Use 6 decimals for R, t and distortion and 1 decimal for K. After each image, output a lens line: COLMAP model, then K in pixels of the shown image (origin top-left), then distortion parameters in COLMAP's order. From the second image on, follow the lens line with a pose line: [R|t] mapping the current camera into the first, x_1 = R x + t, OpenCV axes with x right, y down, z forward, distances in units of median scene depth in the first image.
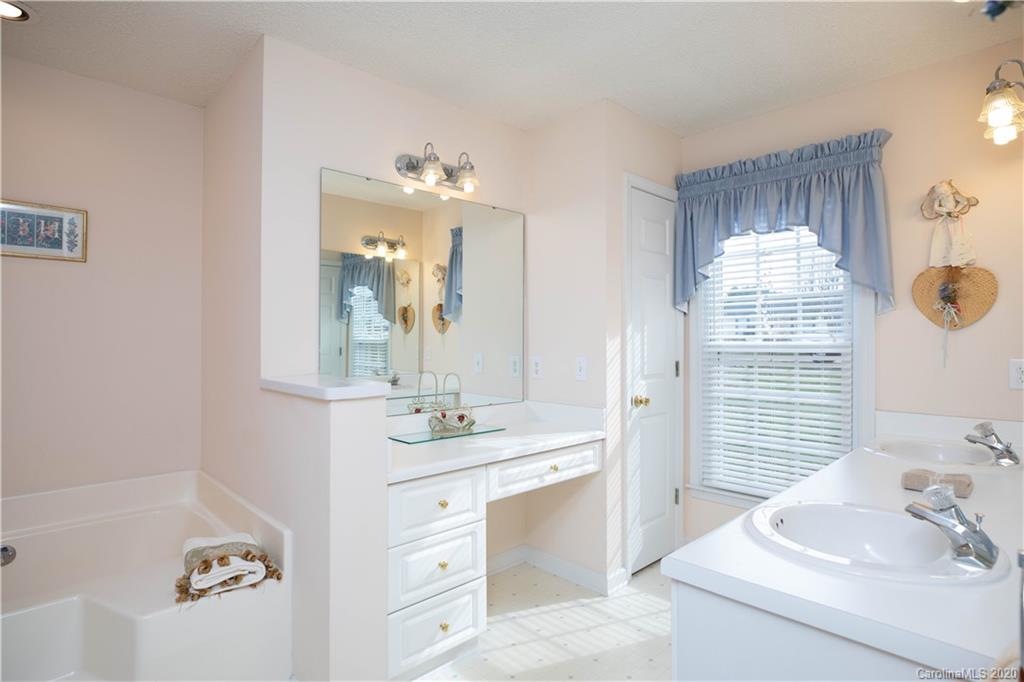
lens RADIAL K [[532.2, 0, 517.0], [0, 532.2, 340.6], [0, 0, 1]] dist [-0.017448, 0.002708]
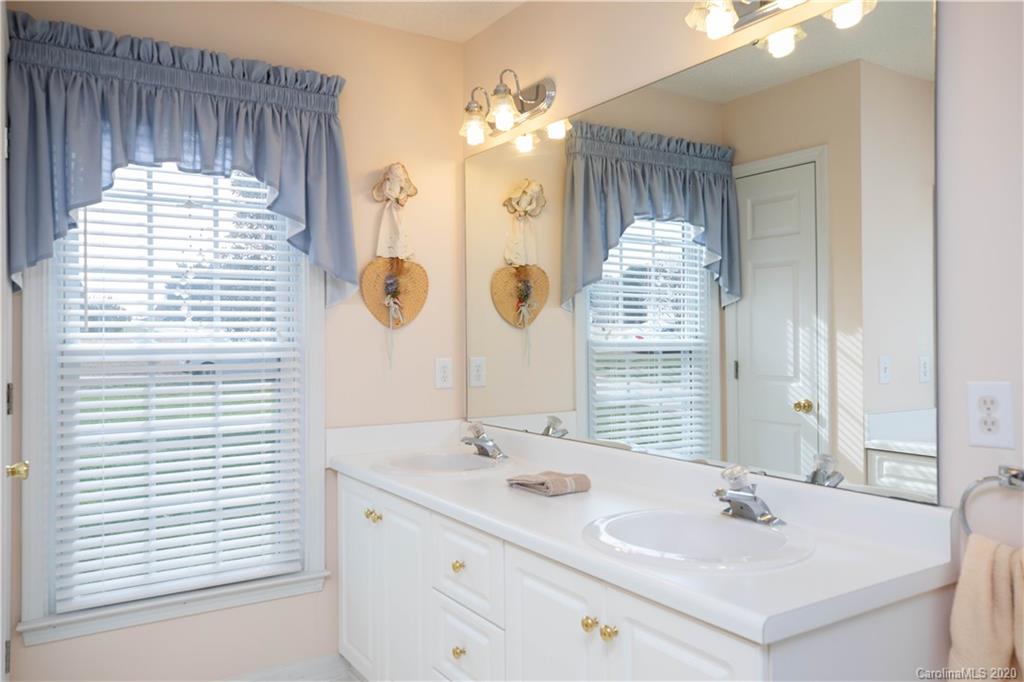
lens RADIAL K [[789.5, 0, 514.1], [0, 789.5, 333.7], [0, 0, 1]] dist [0.026298, 0.012107]
pose [[0.201101, 0.002914, 0.979566, -0.403352], [0.003974, 0.999985, -0.003791, -0.004448], [-0.979563, 0.004655, 0.201086, 0.455901]]
